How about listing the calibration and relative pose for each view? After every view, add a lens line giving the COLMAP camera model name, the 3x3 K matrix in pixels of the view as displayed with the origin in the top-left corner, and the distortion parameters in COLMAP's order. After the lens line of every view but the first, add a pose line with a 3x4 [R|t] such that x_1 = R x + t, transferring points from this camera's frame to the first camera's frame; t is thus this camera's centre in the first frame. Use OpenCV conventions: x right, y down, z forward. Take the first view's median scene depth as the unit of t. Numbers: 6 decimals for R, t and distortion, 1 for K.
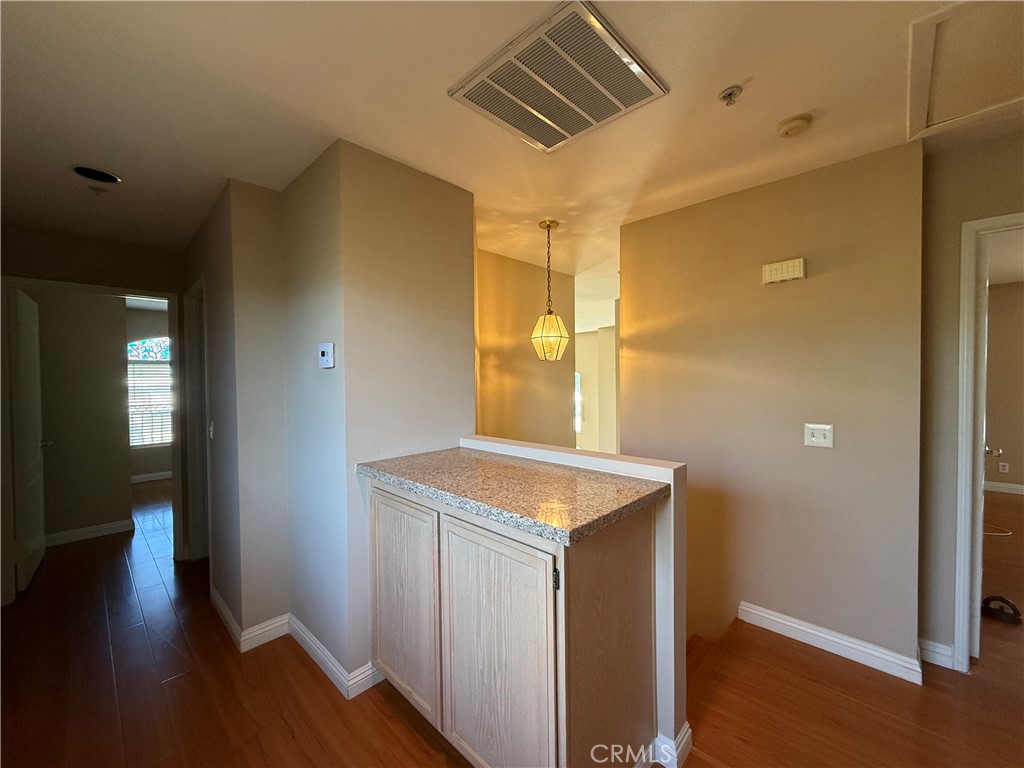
lens RADIAL K [[410.4, 0, 510.9], [0, 410.4, 381.8], [0, 0, 1]] dist [0.003042, -0.000267]
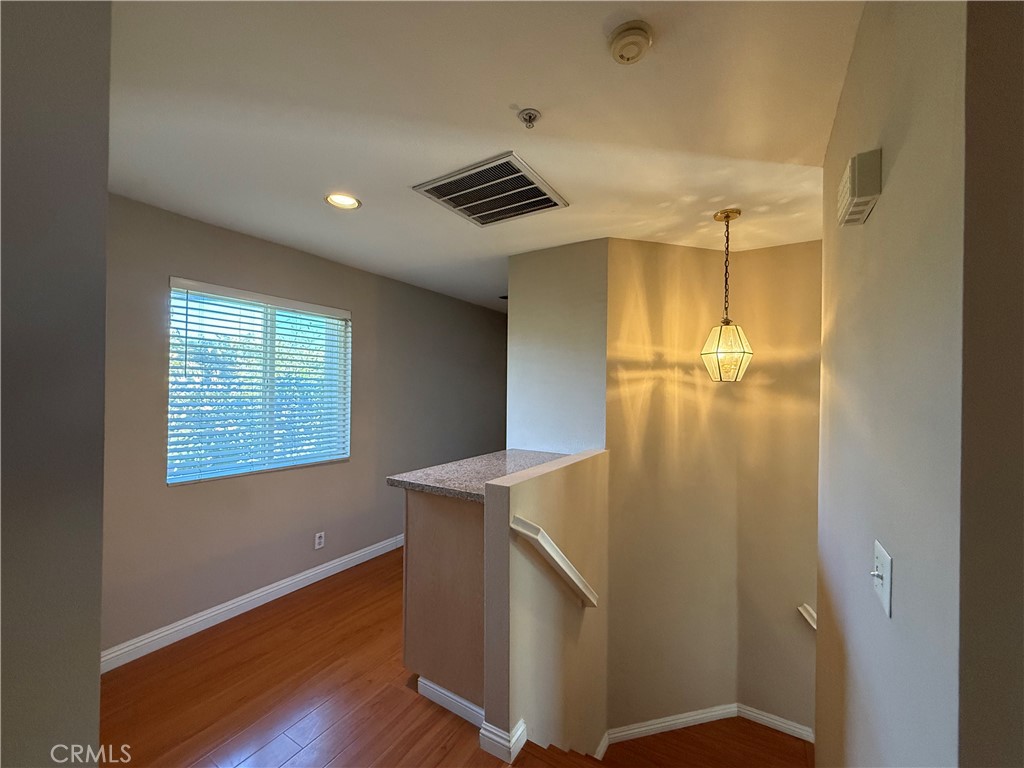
lens RADIAL K [[410.4, 0, 509.1], [0, 410.4, 385.7], [0, 0, 1]] dist [0.003042, -0.000267]
pose [[0.199512, 0.011093, -0.979833, 0.832802], [-0.026542, 0.999630, 0.005913, -0.038695], [0.979536, 0.024827, 0.199733, 0.435091]]
